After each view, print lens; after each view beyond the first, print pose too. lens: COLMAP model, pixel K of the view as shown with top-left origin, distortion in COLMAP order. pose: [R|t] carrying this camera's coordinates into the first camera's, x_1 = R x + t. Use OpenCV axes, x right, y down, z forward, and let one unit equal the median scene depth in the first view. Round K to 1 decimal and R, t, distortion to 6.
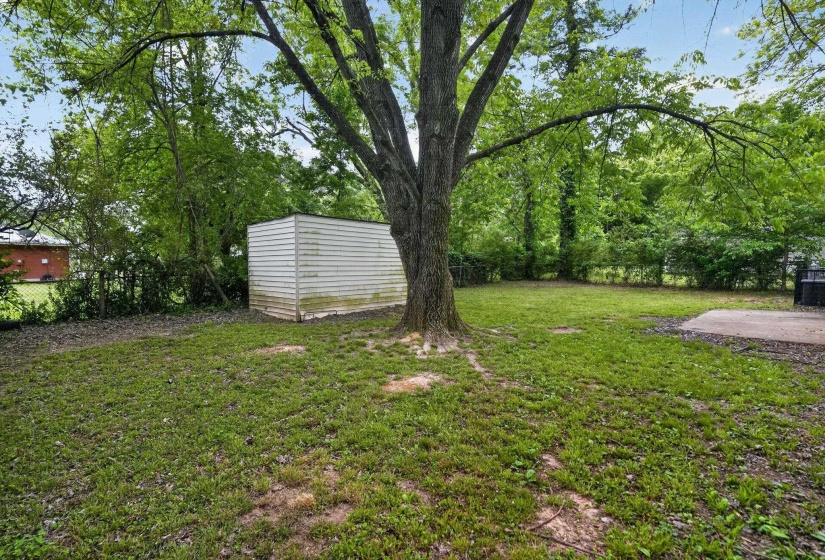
lens RADIAL K [[377.0, 0, 413.4], [0, 377.0, 258.8], [0, 0, 1]] dist [-0.019384, 0.000068]
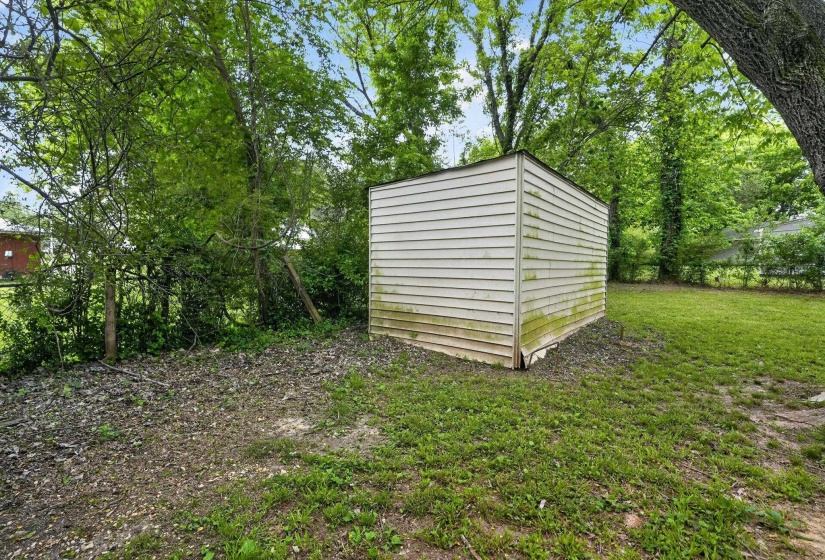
lens RADIAL K [[377.0, 0, 413.4], [0, 377.0, 258.8], [0, 0, 1]] dist [-0.019384, 0.000068]
pose [[0.999144, 0.009960, 0.040139, -0.423655], [-0.010005, 0.999950, 0.000920, 0.018801], [-0.040127, -0.001321, 0.999194, 0.456524]]
